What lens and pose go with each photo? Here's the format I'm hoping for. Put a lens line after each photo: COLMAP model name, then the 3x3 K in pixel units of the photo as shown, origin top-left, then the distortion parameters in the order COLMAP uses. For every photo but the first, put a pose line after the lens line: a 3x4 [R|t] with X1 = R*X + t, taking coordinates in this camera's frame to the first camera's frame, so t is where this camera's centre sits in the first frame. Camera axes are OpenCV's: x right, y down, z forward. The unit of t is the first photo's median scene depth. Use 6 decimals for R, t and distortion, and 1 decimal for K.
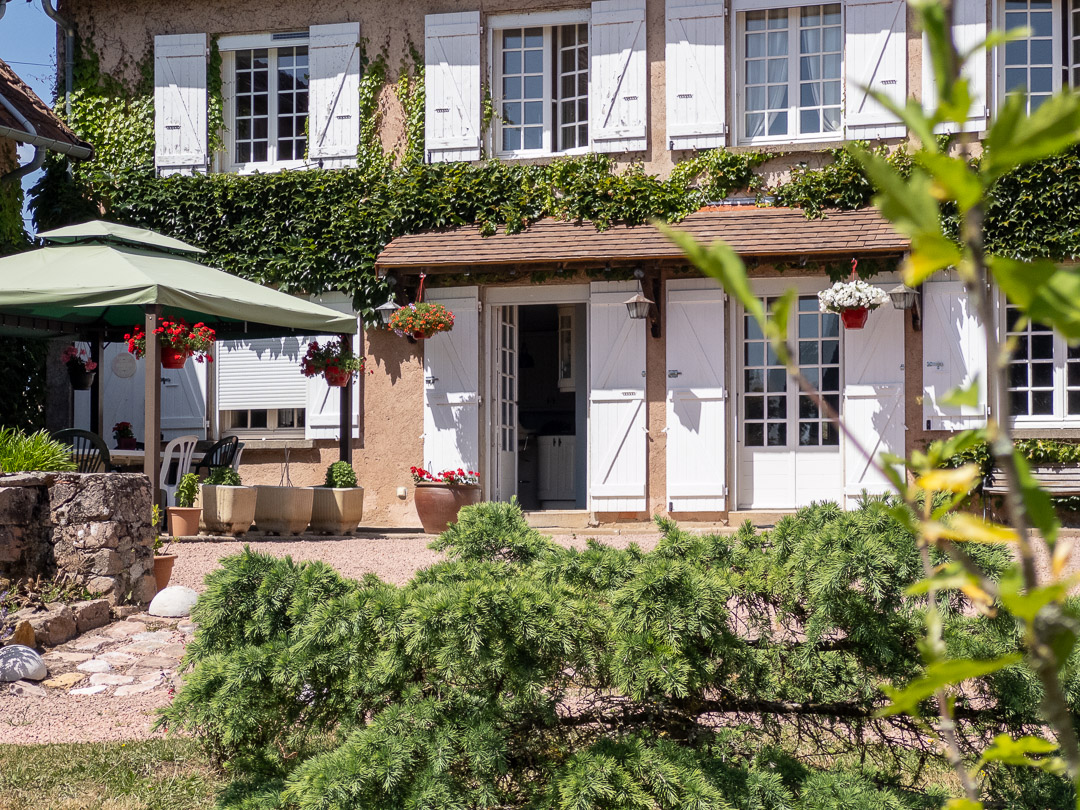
lens RADIAL K [[2448.9, 0, 540.0], [0, 2448.9, 405.0], [0, 0, 1]] dist [-0.299722, 8.201516]
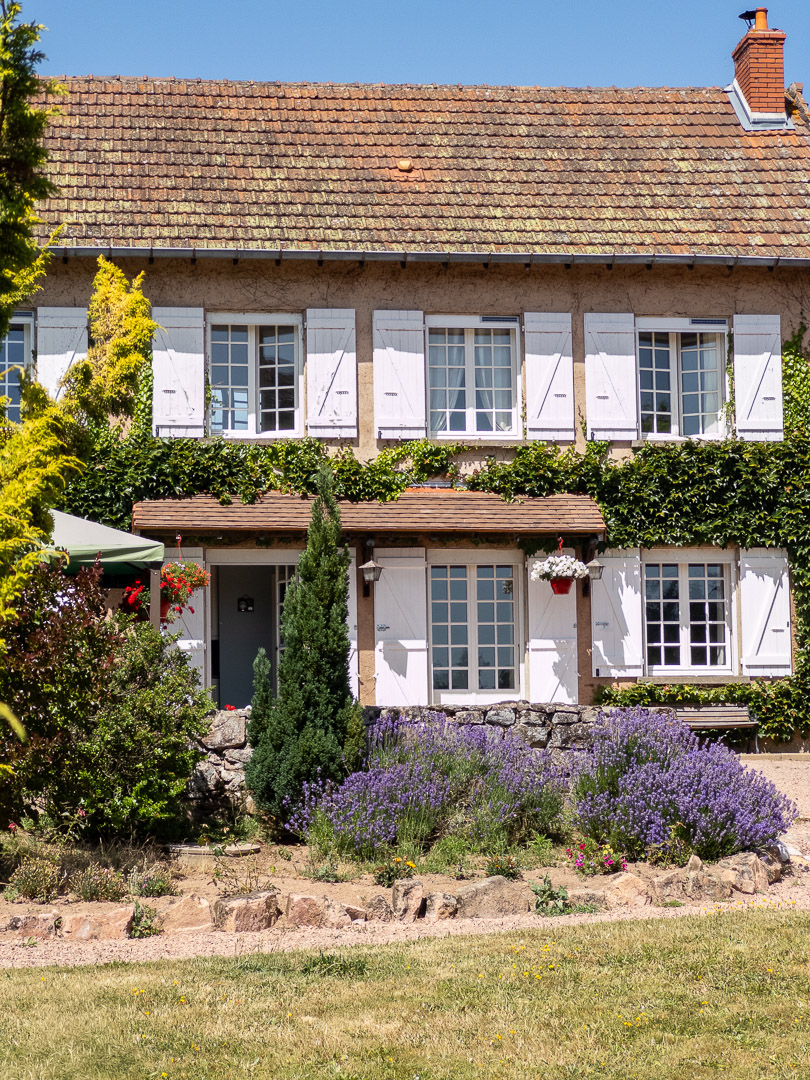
lens RADIAL K [[2448.9, 0, 405.0], [0, 2448.9, 540.0], [0, 0, 1]] dist [-0.299722, 8.201516]
pose [[0.892054, 0.033195, 0.450707, -0.470297], [-0.012658, 0.998743, -0.048505, 0.002272], [-0.451751, 0.037564, 0.891353, -0.063536]]
